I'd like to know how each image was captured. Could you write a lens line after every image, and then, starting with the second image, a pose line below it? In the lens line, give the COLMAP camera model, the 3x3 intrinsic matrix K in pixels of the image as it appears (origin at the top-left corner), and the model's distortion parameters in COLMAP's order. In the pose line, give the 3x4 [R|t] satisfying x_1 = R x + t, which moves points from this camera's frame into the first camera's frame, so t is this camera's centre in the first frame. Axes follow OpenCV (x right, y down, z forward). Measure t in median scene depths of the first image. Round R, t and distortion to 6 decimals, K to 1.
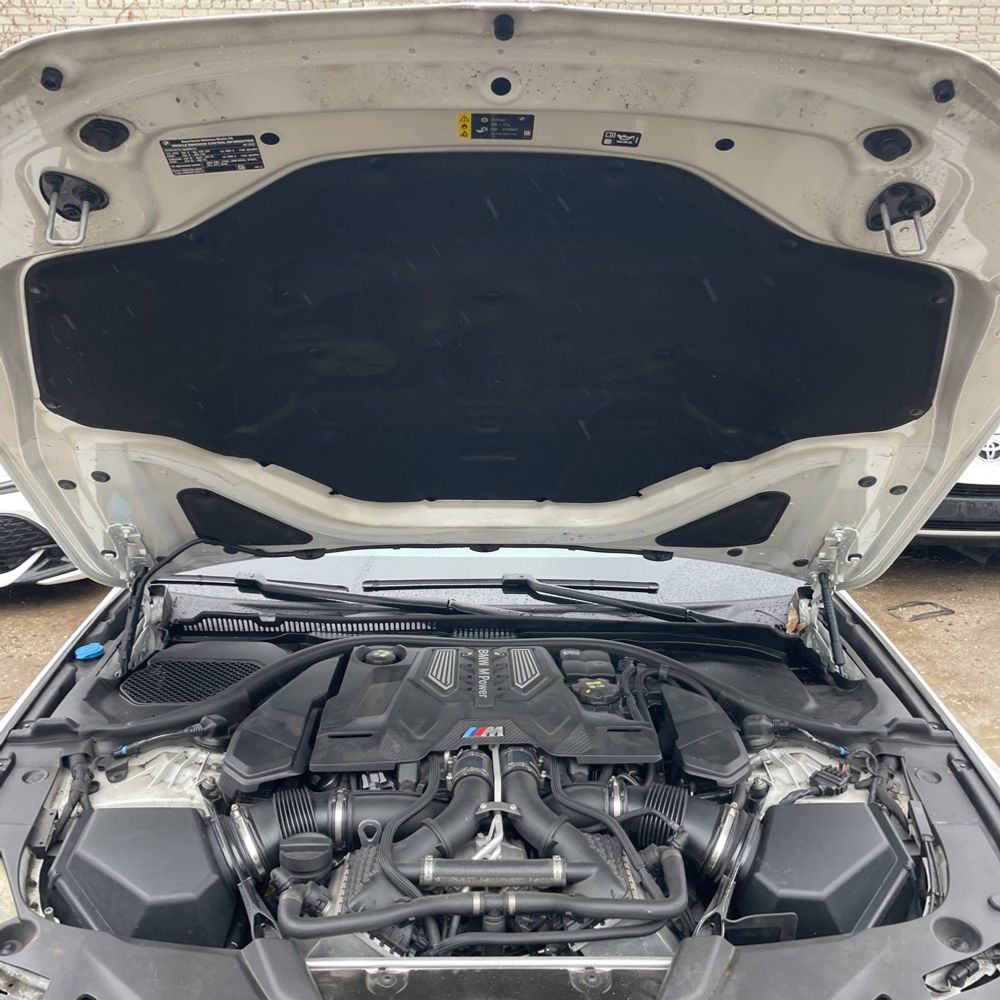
lens RADIAL K [[1001.0, 0, 504.4], [0, 1001.0, 478.9], [0, 0, 1]] dist [0.074456, -0.101968]
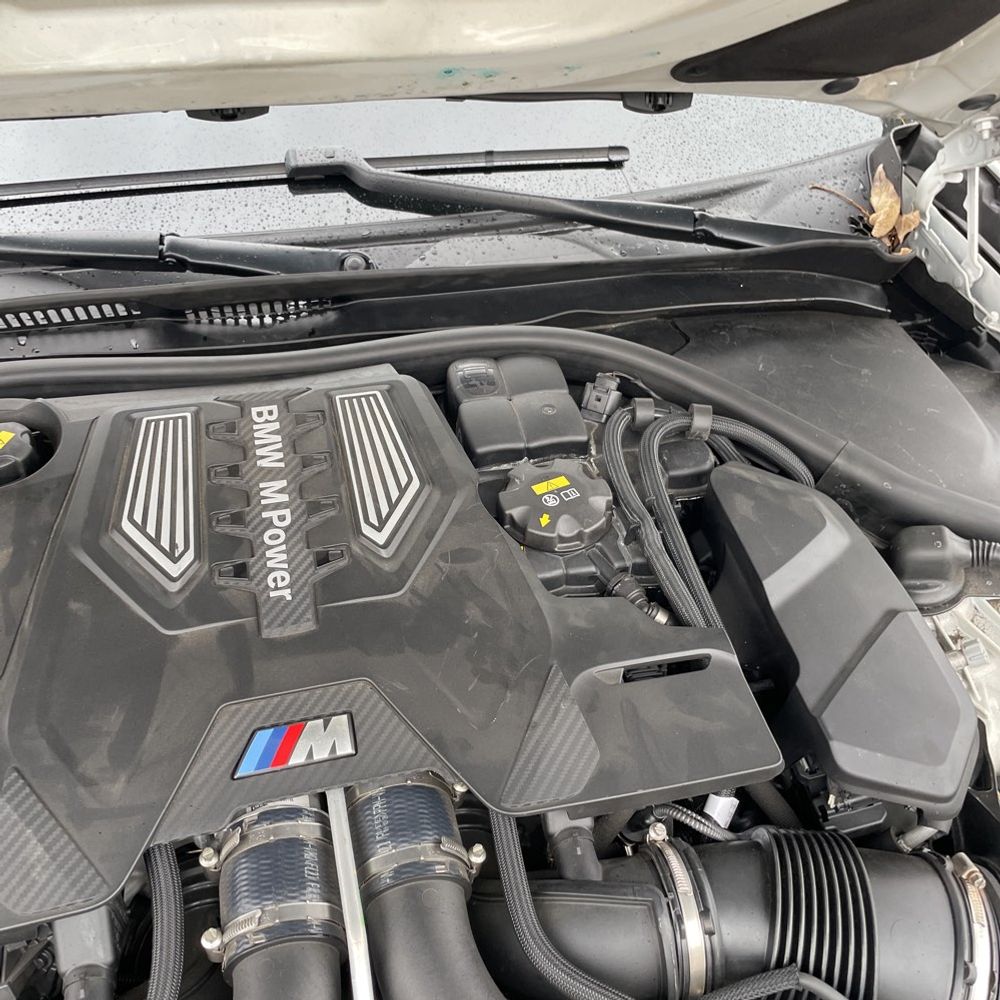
lens RADIAL K [[997.8, 0, 511.0], [0, 997.8, 500.2], [0, 0, 1]] dist [0.102963, -0.159583]
pose [[0.979116, -0.120958, 0.163405, 0.005446], [0.015405, 0.845581, 0.533625, -0.009298], [-0.202719, -0.519963, 0.829785, 0.666077]]
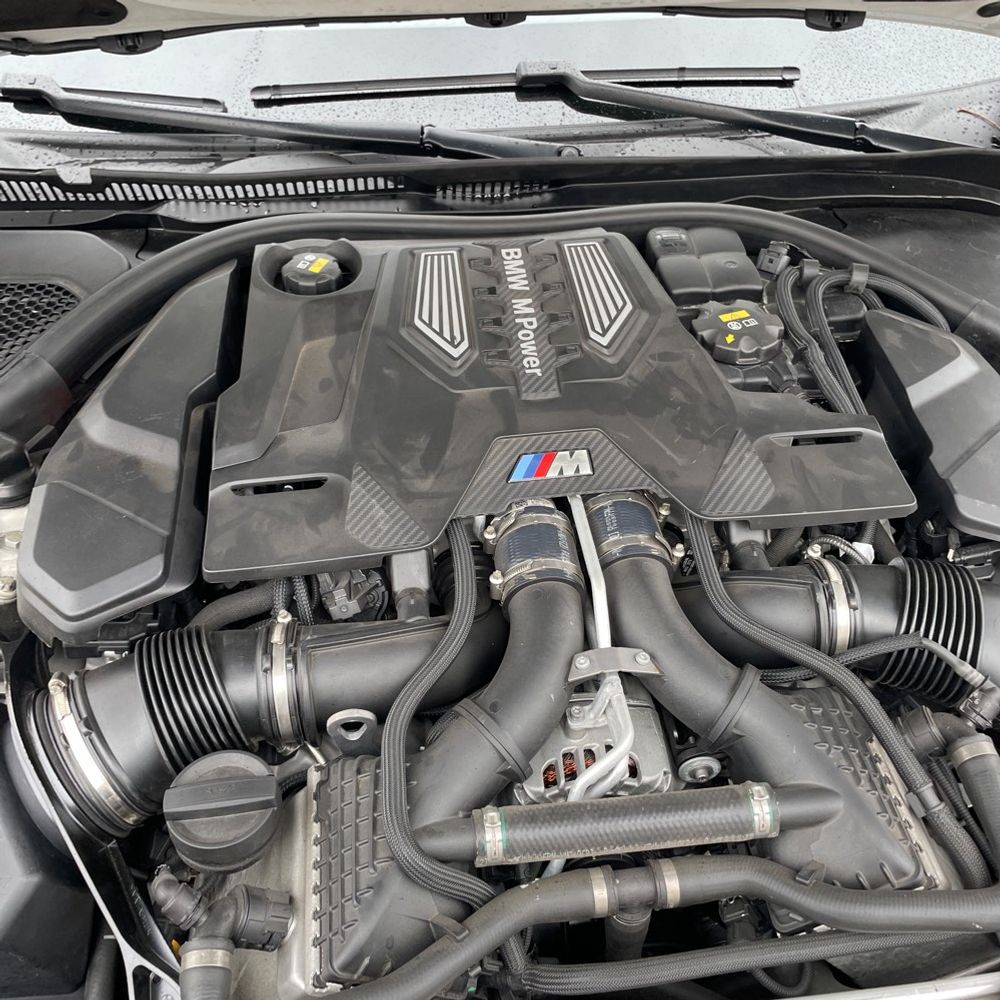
lens RADIAL K [[1011.7, 0, 499.2], [0, 1011.7, 488.2], [0, 0, 1]] dist [0.089301, -0.130507]
pose [[0.996358, -0.061716, 0.058834, -0.068863], [0.020858, 0.845454, 0.533641, -0.004303], [-0.082676, -0.530470, 0.843662, 0.523209]]
